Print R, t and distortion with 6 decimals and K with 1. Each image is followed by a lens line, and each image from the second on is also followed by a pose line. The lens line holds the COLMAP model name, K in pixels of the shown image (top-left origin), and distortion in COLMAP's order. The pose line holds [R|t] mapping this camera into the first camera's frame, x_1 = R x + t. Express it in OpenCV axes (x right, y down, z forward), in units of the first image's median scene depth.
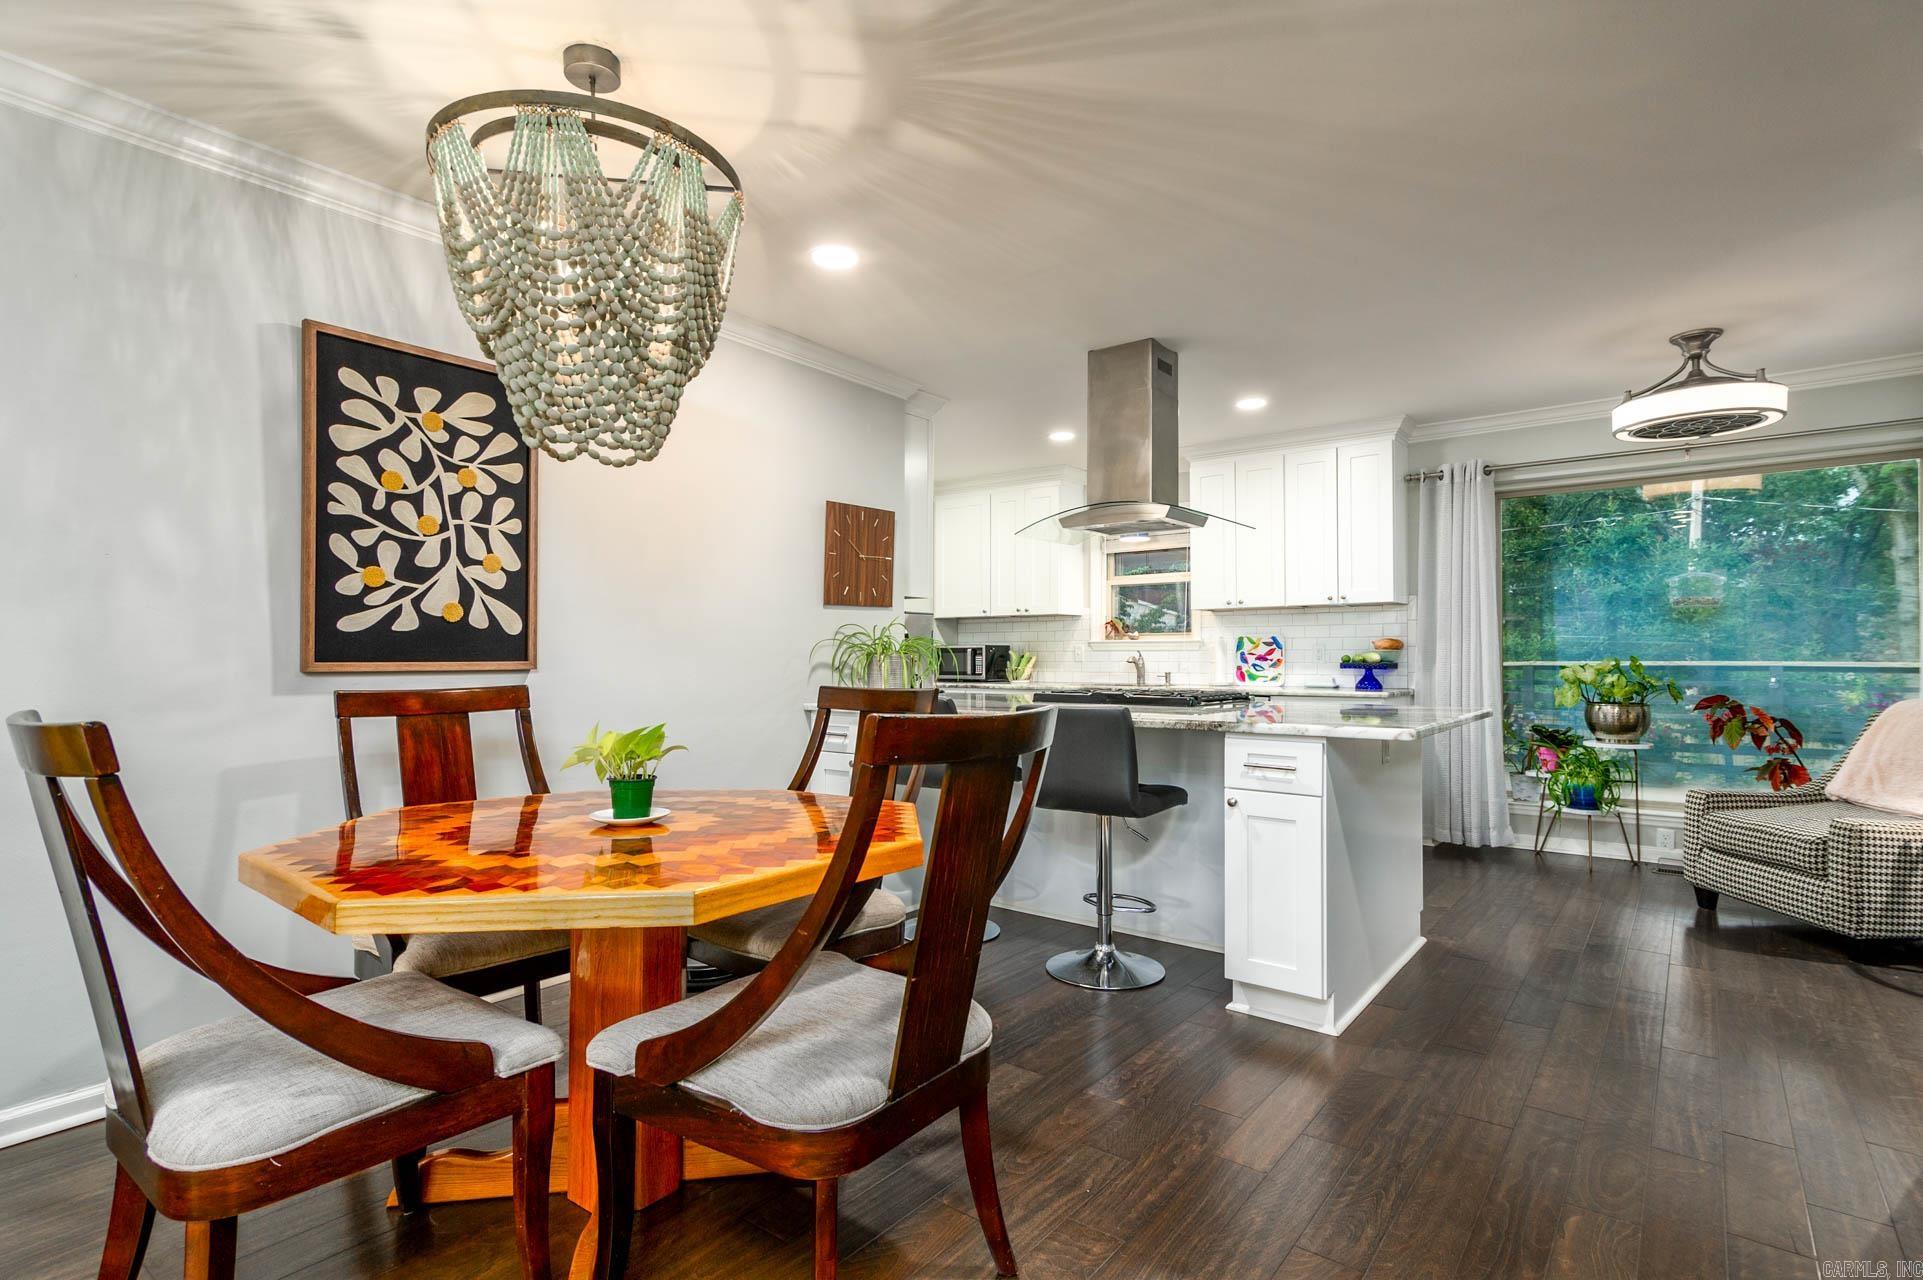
lens RADIAL K [[929.9, 0, 959.3], [0, 929.9, 654.0], [0, 0, 1]] dist [0.003839, 0.000104]
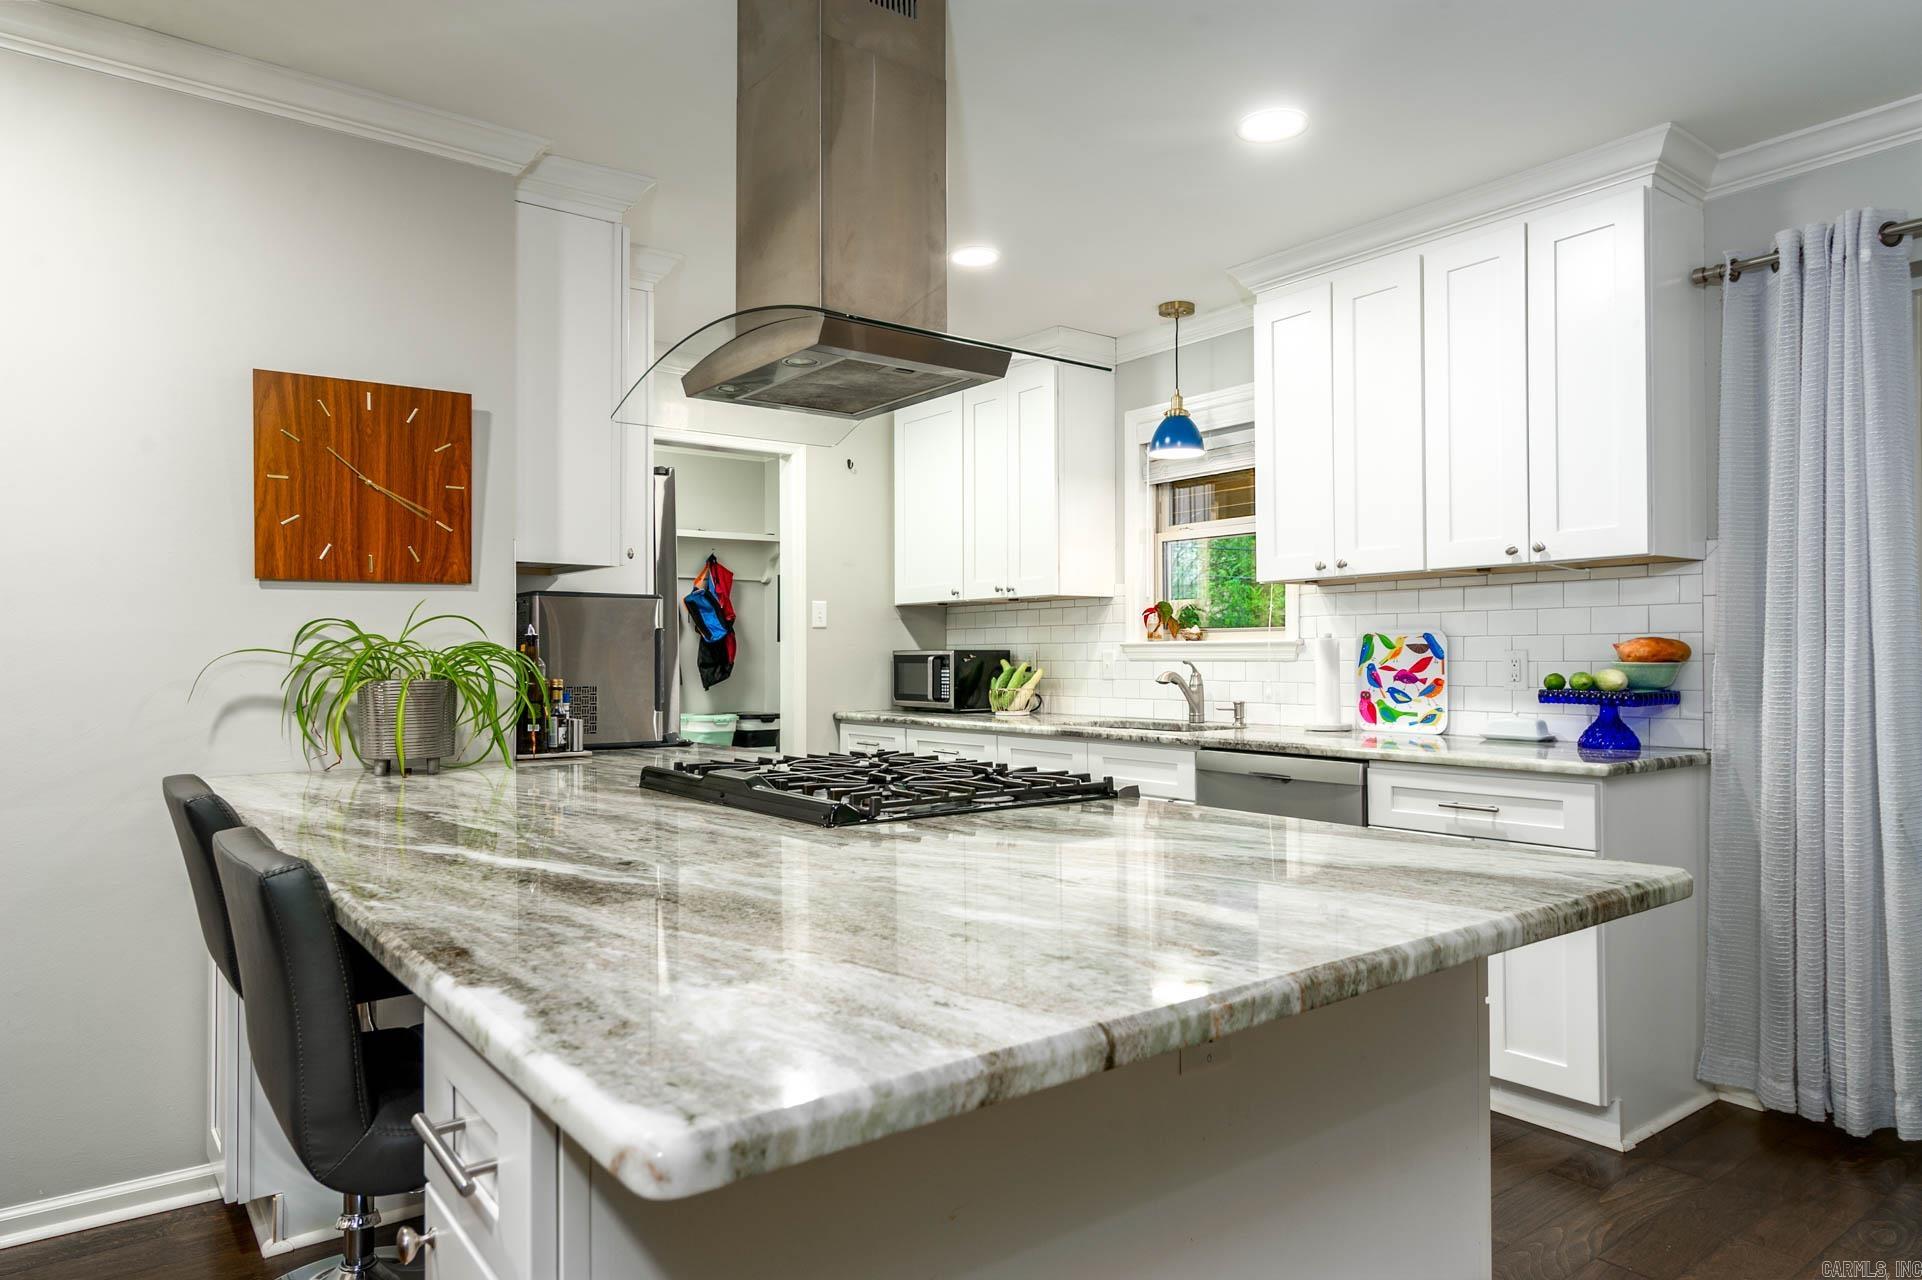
lens RADIAL K [[1190.7, 0, 960.1], [0, 1190.7, 653.6], [0, 0, 1]] dist [0.001713, 0.001012]
pose [[0.968065, -0.002634, -0.250685, 0.505002], [0.002775, 0.999996, 0.000208, -0.017677], [0.250683, -0.000897, 0.968069, 0.641548]]
